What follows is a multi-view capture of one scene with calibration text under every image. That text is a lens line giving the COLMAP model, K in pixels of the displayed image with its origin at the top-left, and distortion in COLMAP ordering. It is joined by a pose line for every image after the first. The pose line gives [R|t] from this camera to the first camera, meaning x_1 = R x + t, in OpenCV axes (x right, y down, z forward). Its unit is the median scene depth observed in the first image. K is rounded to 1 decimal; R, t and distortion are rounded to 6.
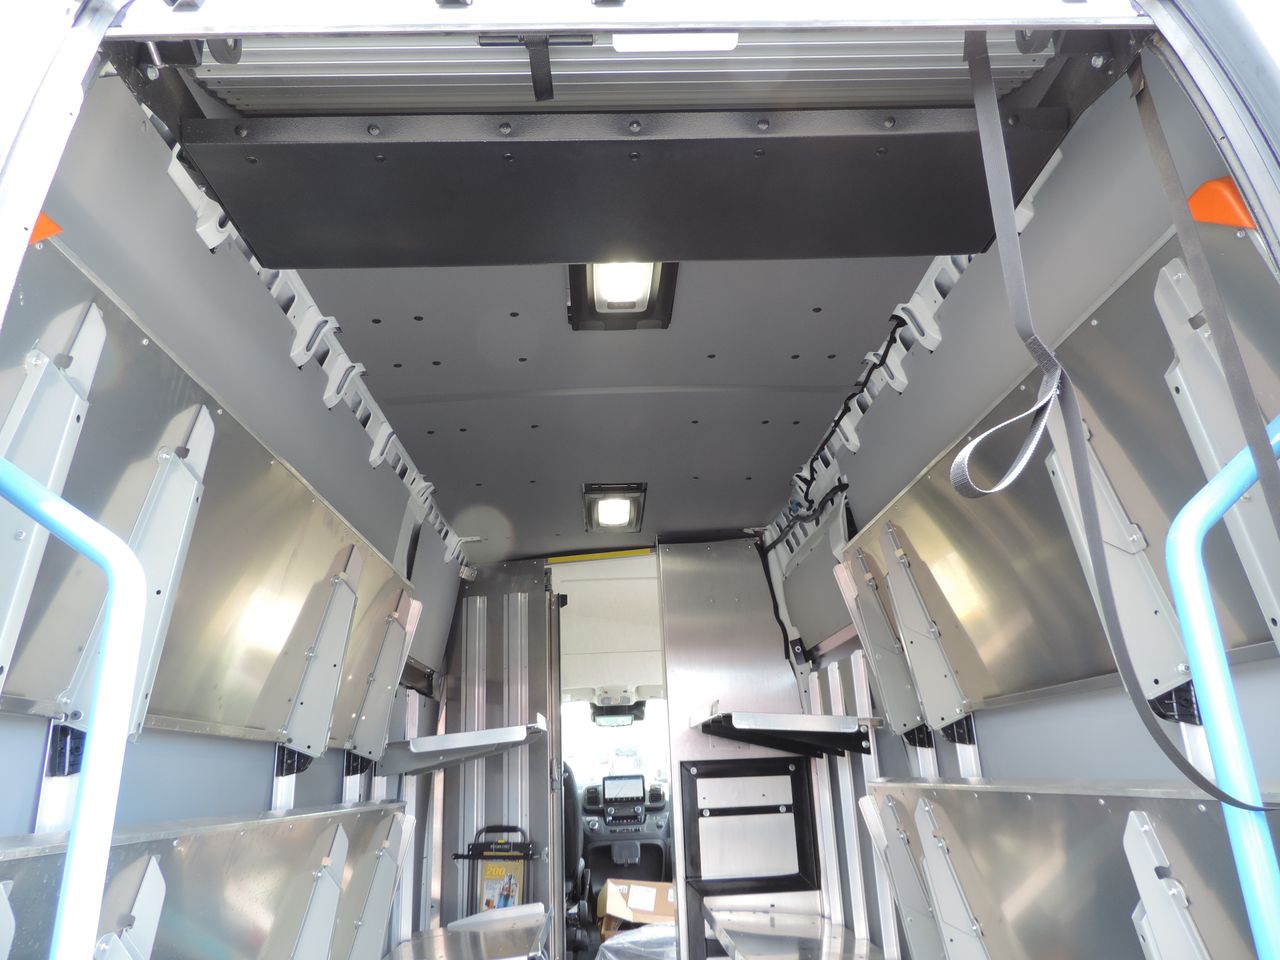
lens RADIAL K [[915.5, 0, 643.8], [0, 915.5, 489.9], [0, 0, 1]] dist [-0.008849, -0.013624]
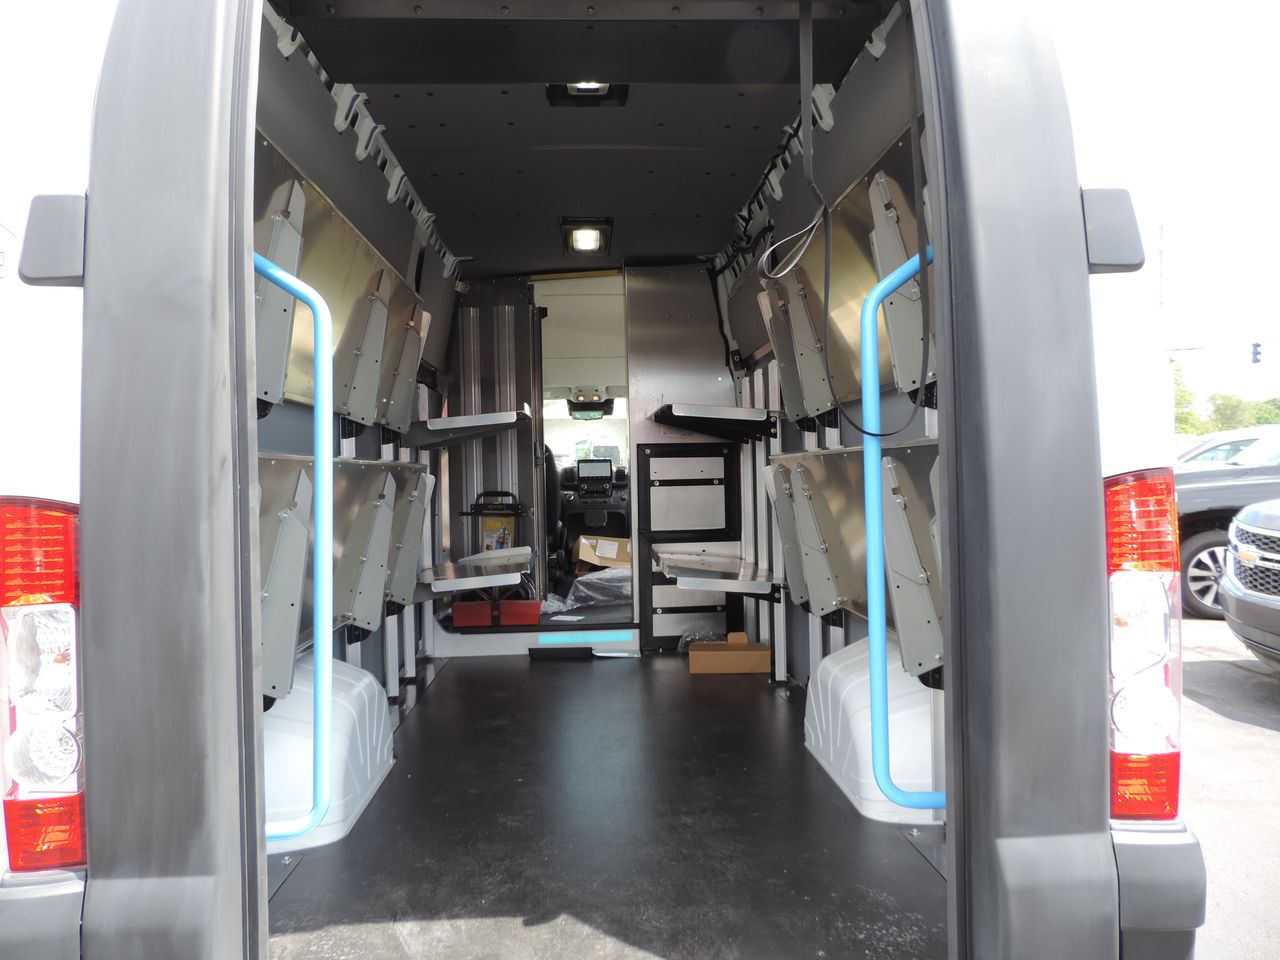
lens RADIAL K [[915.5, 0, 643.8], [0, 915.5, 489.9], [0, 0, 1]] dist [-0.008849, -0.013624]
pose [[0.999495, 0.020337, 0.024427, 0.019262], [-0.026925, 0.950130, 0.310691, -0.037796], [-0.016890, -0.311192, 0.950197, -0.227798]]
